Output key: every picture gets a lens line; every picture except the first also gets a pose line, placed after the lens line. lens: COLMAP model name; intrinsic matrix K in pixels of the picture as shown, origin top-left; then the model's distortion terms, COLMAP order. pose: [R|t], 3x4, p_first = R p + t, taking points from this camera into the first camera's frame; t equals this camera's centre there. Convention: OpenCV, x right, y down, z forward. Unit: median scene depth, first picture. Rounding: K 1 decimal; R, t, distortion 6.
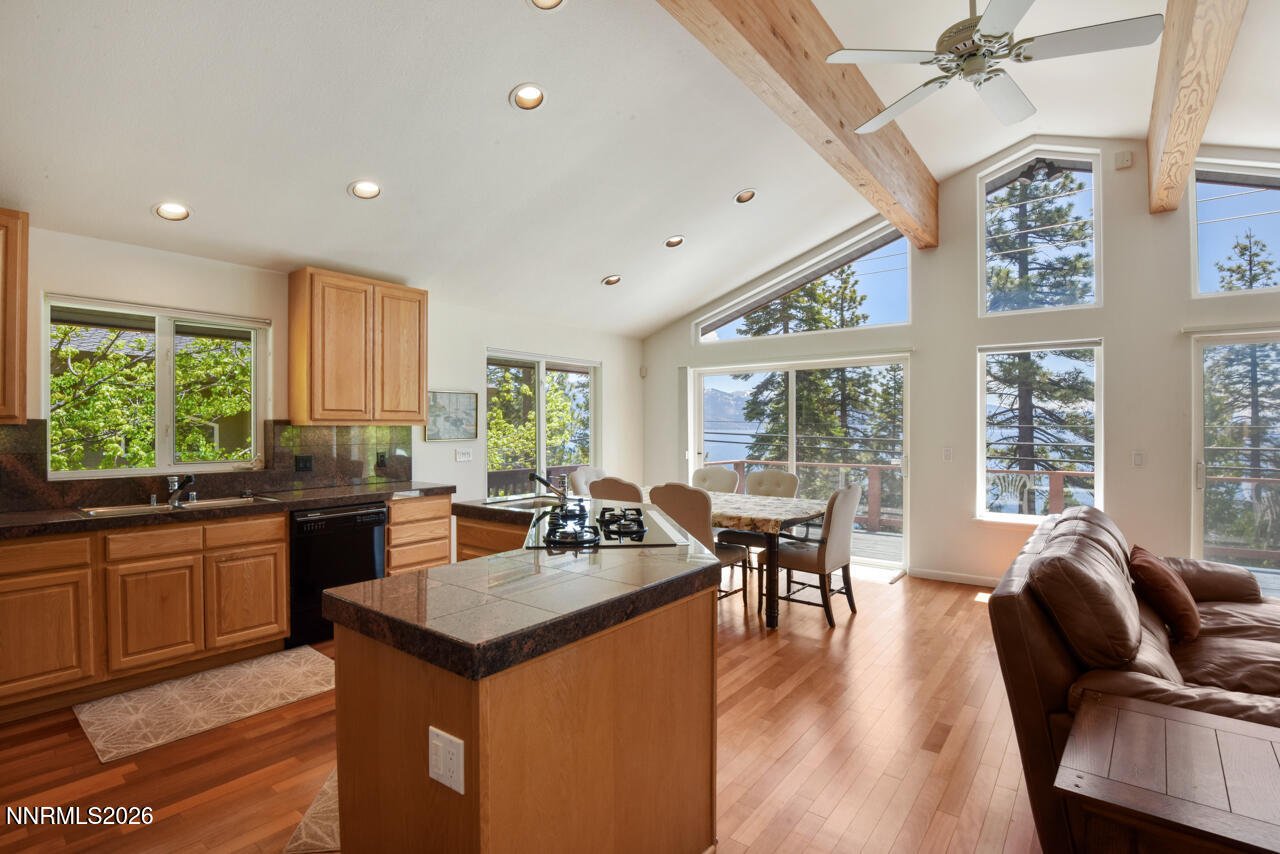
lens RADIAL K [[596.8, 0, 638.9], [0, 596.8, 430.7], [0, 0, 1]] dist [-0.020358, -0.013178]
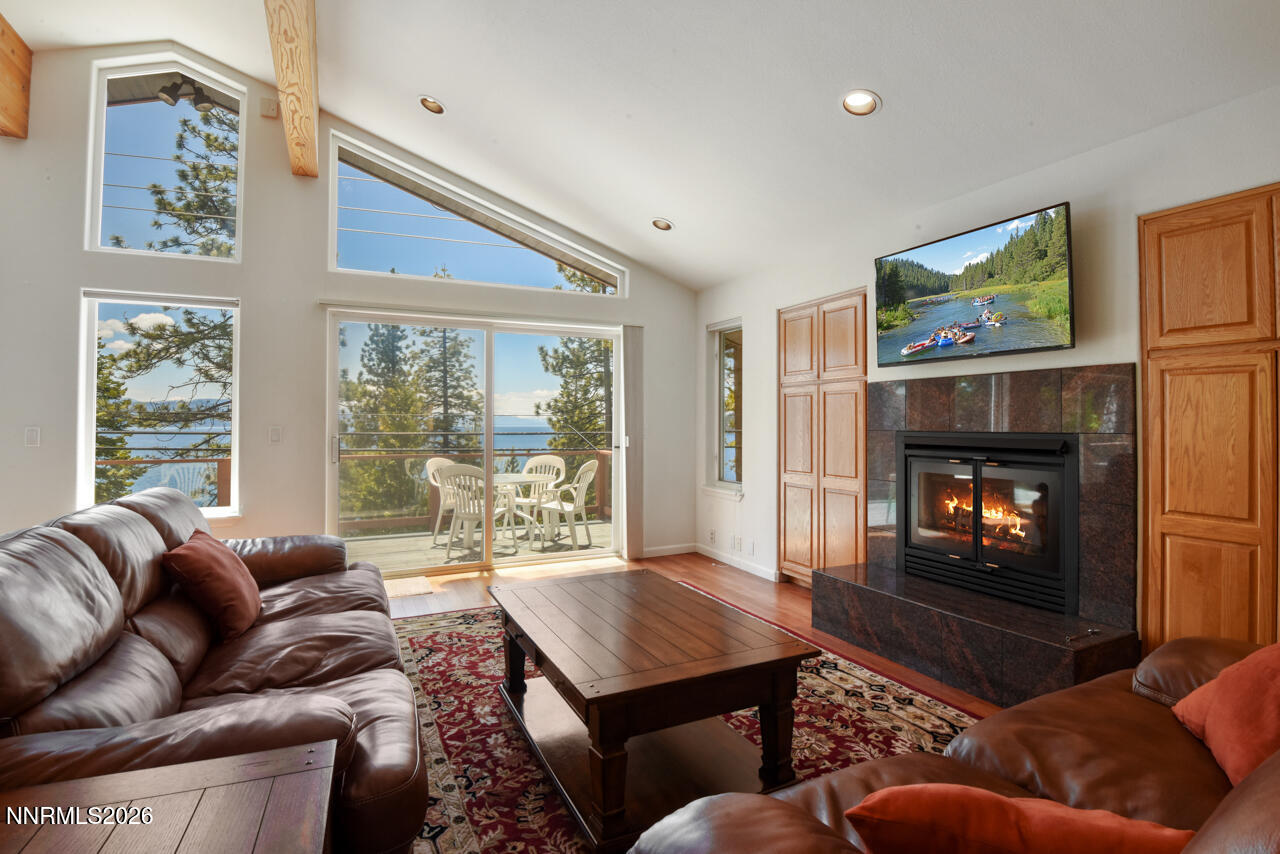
lens RADIAL K [[630.2, 0, 641.2], [0, 630.2, 407.1], [0, 0, 1]] dist [-0.014917, -0.013580]
pose [[0.440457, 0.022838, 0.897483, 0.177227], [0.006234, 0.999574, -0.028495, 0.029222], [-0.897752, 0.018146, 0.440127, 0.037309]]
